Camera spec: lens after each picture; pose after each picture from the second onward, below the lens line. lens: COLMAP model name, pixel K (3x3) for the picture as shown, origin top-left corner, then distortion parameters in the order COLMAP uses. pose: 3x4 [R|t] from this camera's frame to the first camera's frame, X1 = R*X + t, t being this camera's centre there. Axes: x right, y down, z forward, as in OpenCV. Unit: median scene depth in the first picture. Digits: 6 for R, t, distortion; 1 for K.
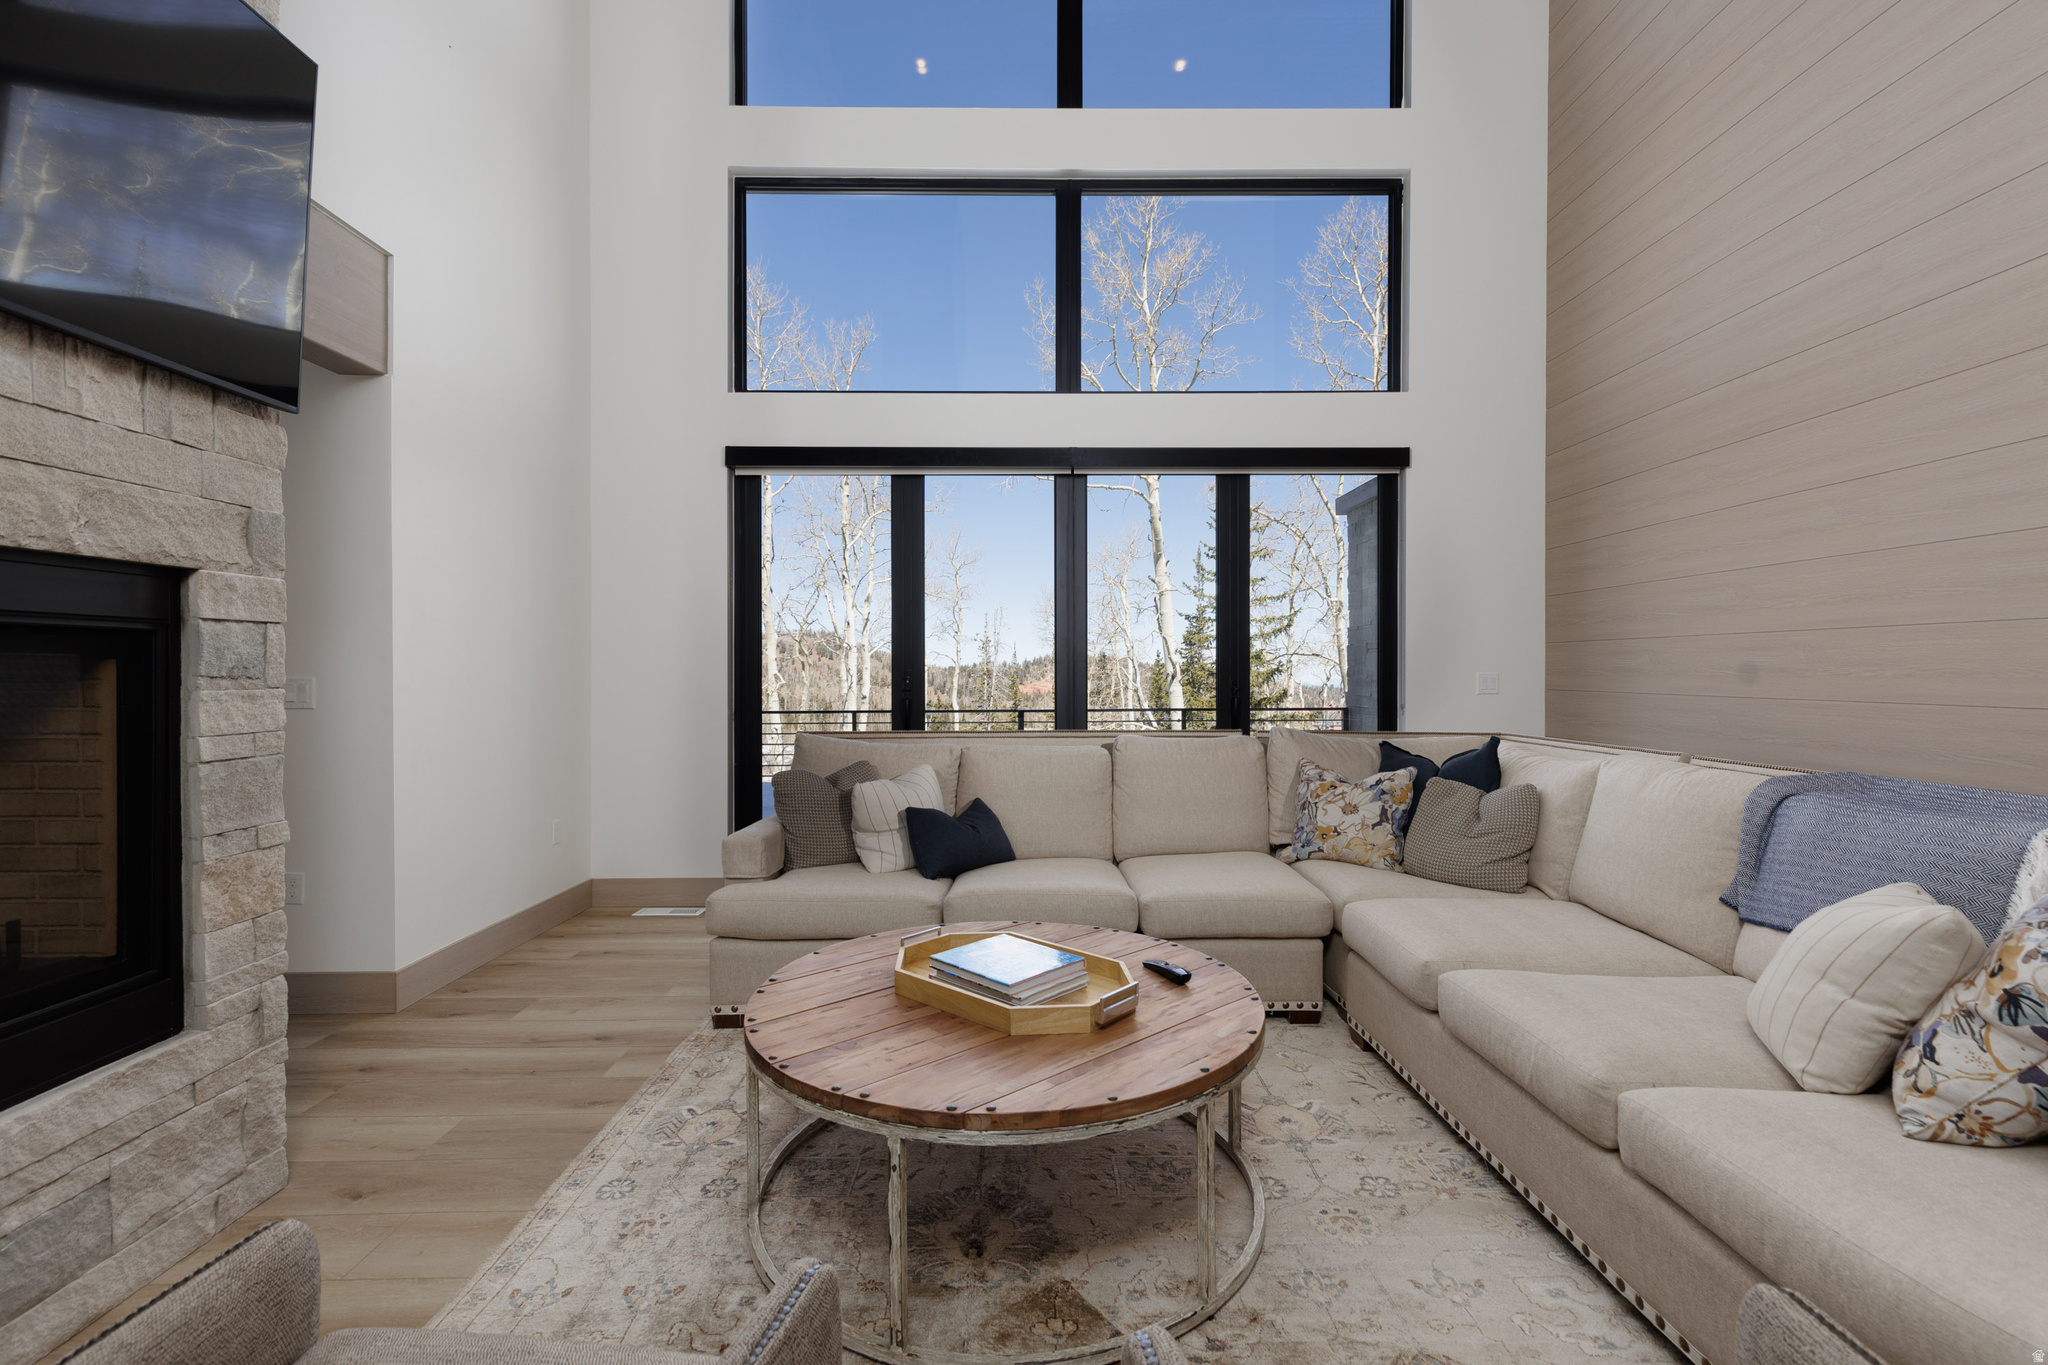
lens RADIAL K [[913.6, 0, 1036.1], [0, 913.6, 678.6], [0, 0, 1]] dist [0.011134, -0.002004]
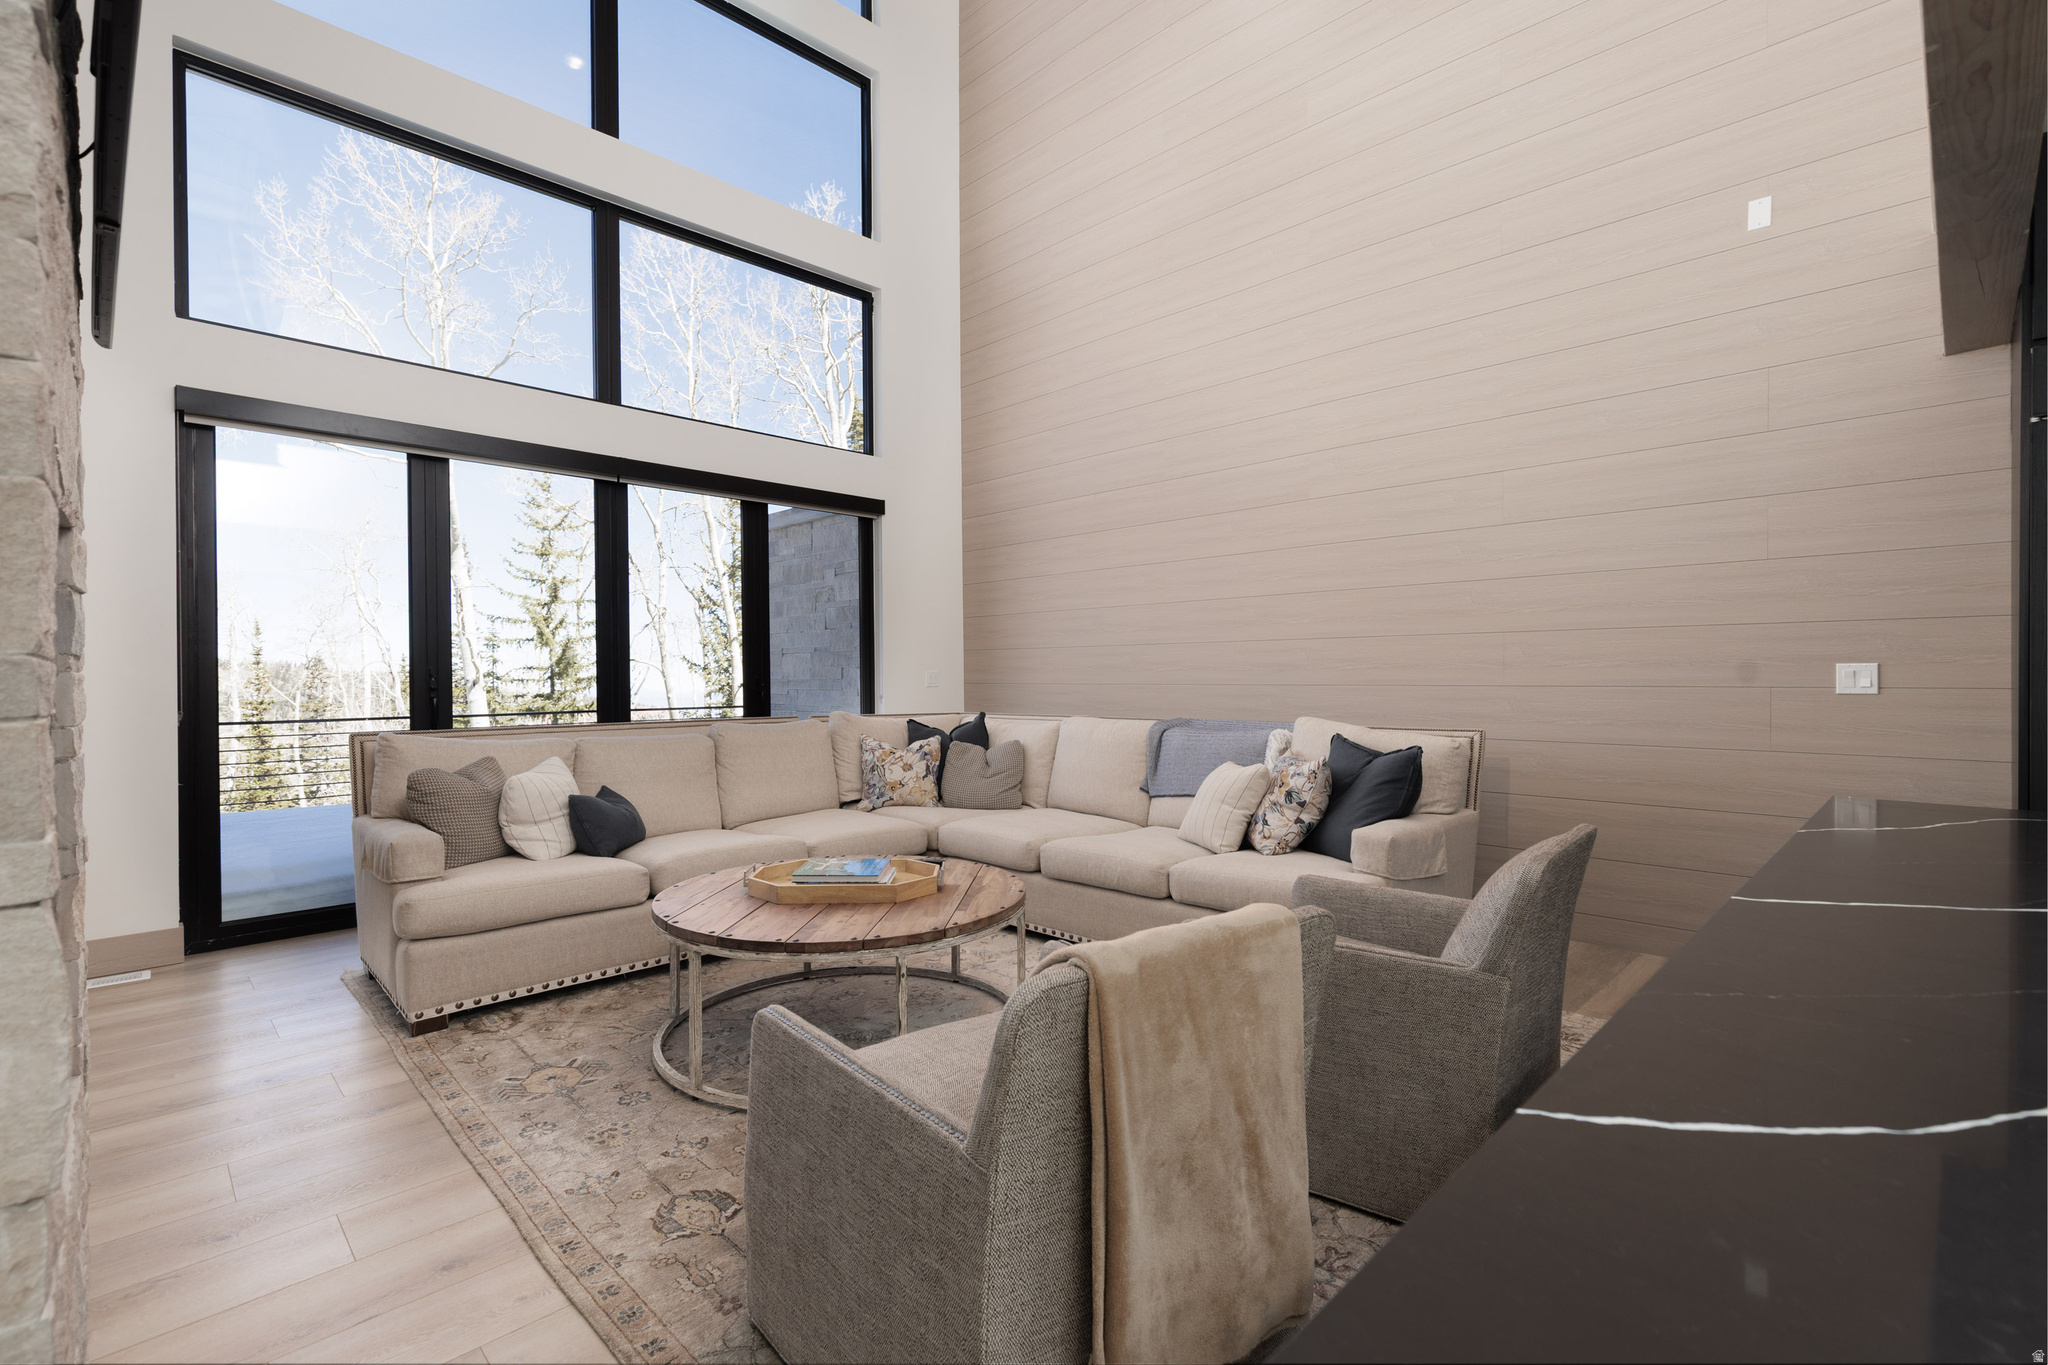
lens RADIAL K [[913.6, 0, 1031.3], [0, 913.6, 680.4], [0, 0, 1]] dist [0.011134, -0.002004]
pose [[0.719916, -0.005262, 0.694041, -0.487015], [0.010272, 0.999943, -0.003074, 0.018070], [-0.693985, 0.009342, 0.719929, -0.124163]]
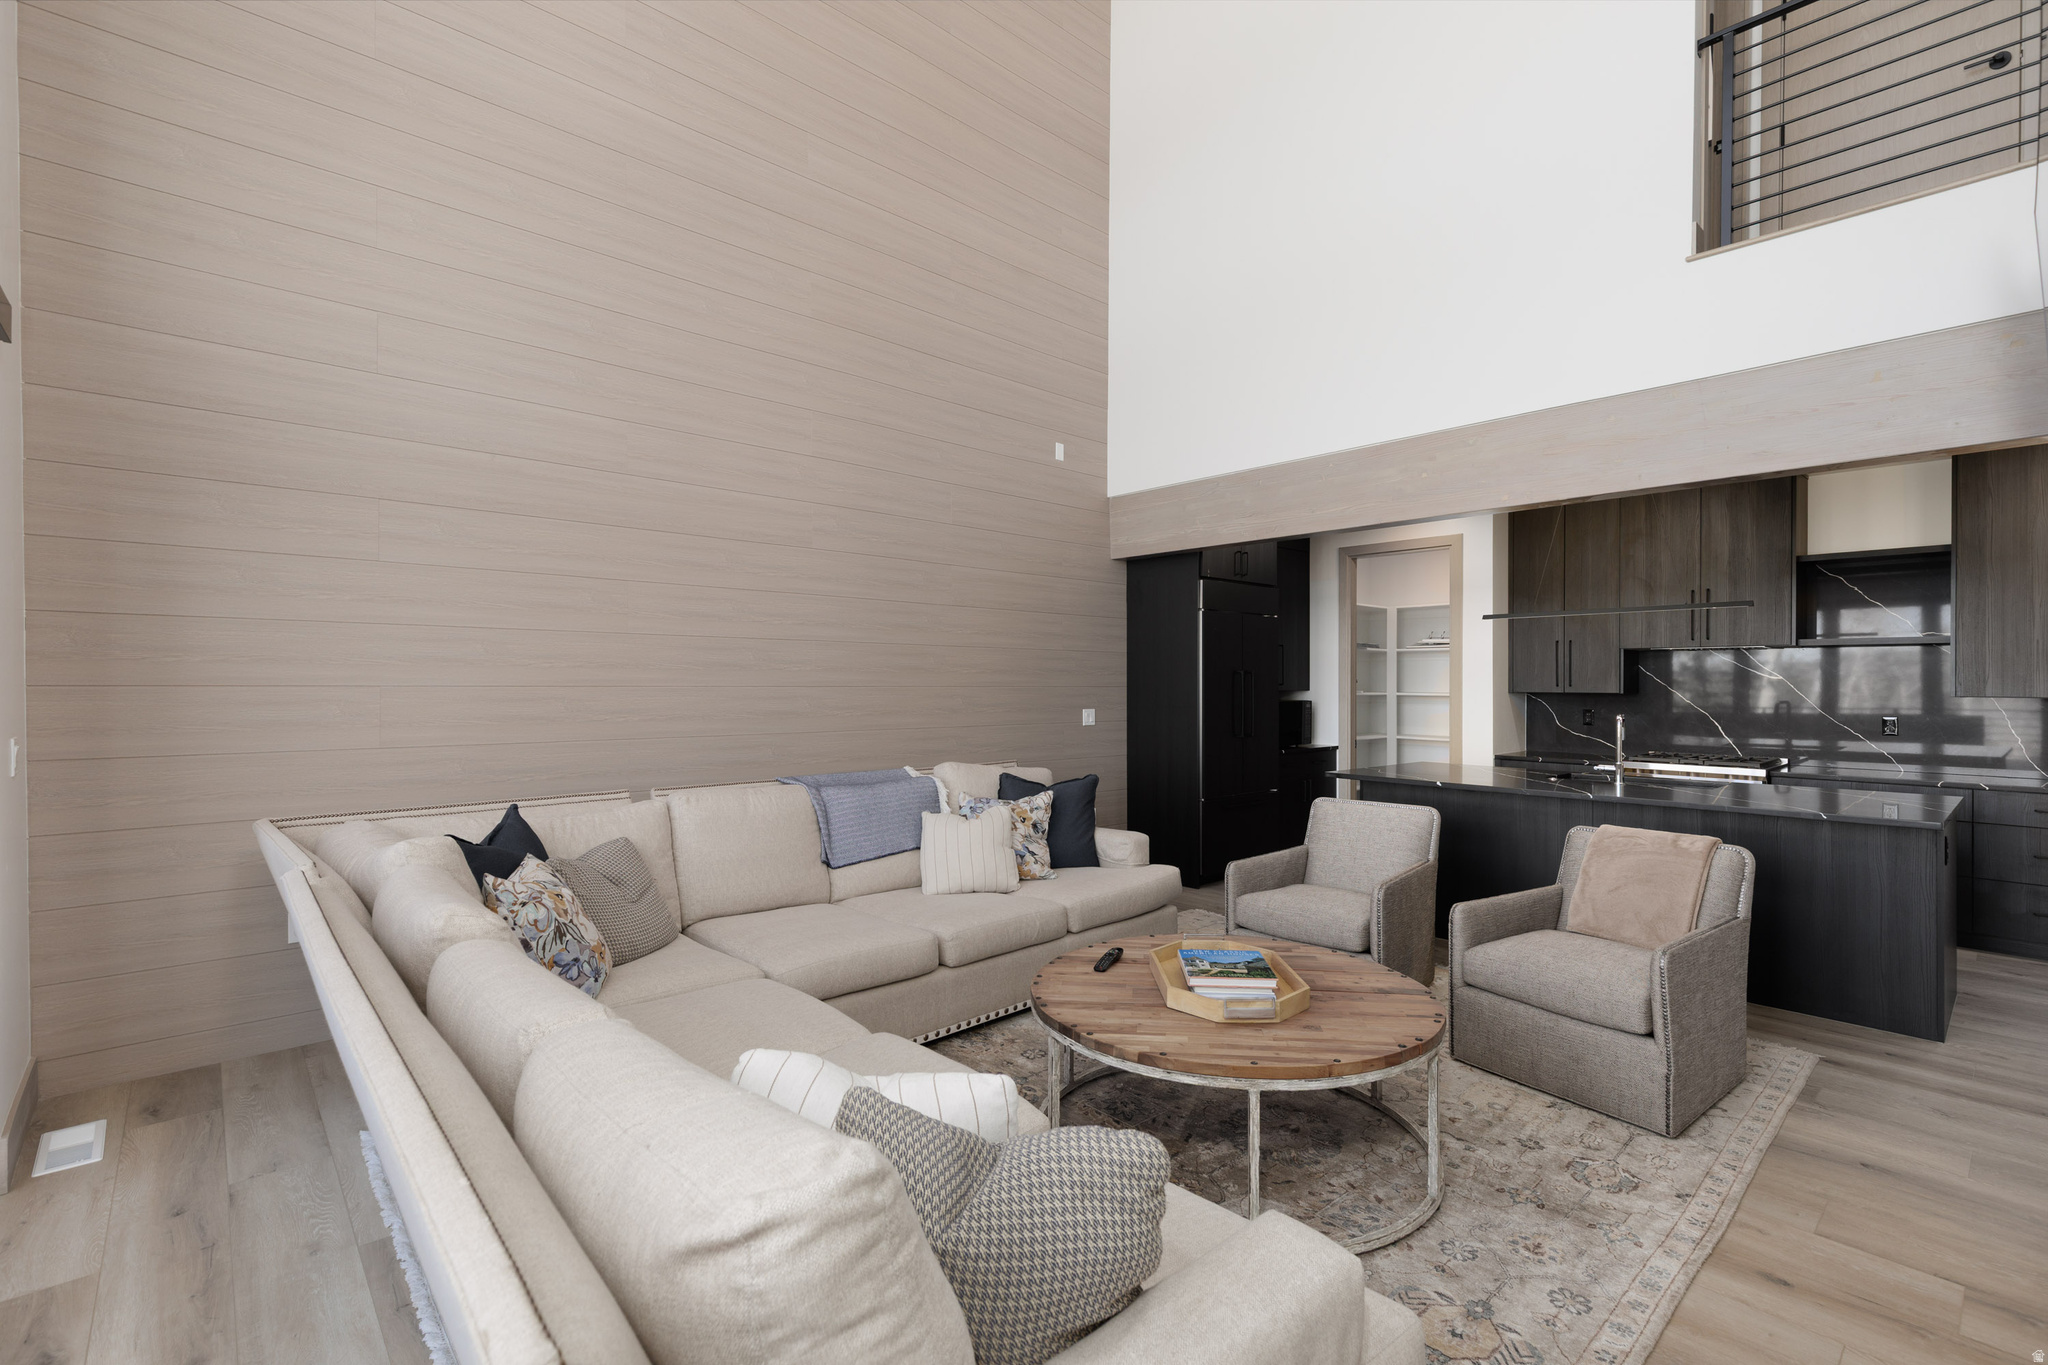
lens RADIAL K [[913.6, 0, 1055.0], [0, 913.6, 681.2], [0, 0, 1]] dist [0.011134, -0.002004]
pose [[-0.661595, 0.001680, 0.749859, -0.513349], [0.004535, 0.999988, 0.001761, -0.054281], [-0.749847, 0.004565, -0.661595, 1.234747]]
